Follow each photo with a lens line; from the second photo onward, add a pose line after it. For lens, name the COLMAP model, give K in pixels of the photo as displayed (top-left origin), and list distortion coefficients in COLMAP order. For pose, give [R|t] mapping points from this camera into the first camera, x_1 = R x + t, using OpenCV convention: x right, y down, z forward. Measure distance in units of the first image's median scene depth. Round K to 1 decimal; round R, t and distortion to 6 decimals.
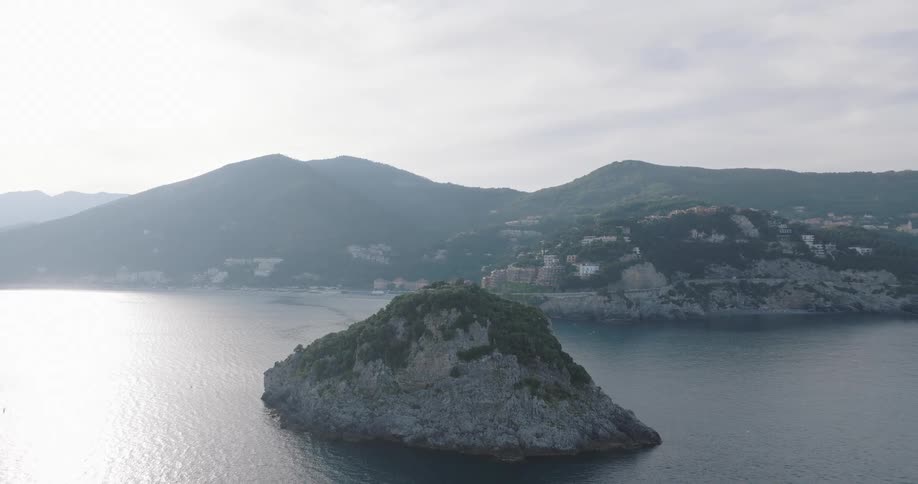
lens RADIAL K [[646.0, 0, 459.8], [0, 646.0, 244.4], [0, 0, 1]] dist [0.006627, 0.010963]
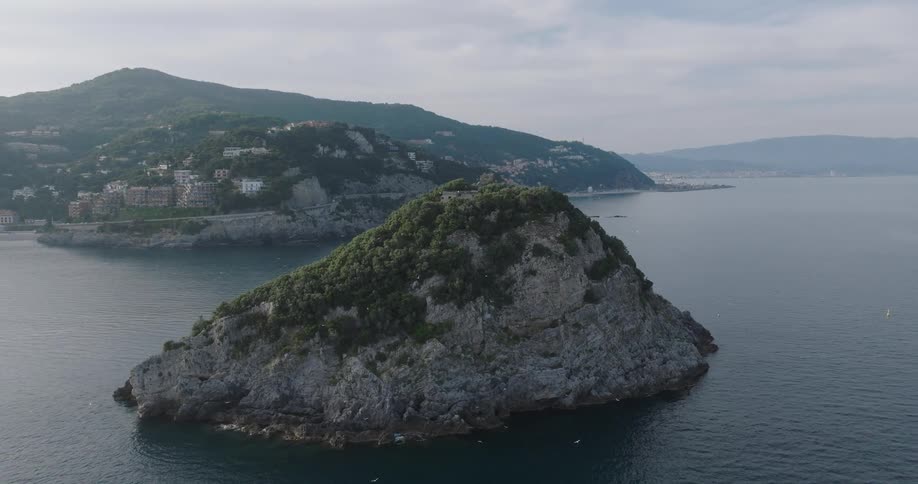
lens RADIAL K [[646.0, 0, 458.6], [0, 646.0, 239.4], [0, 0, 1]] dist [0.006627, 0.010963]
pose [[0.697265, -0.076338, 0.712737, -0.194993], [0.001062, 0.994422, 0.105469, 0.017275], [-0.716813, -0.072783, 0.693457, 0.187210]]
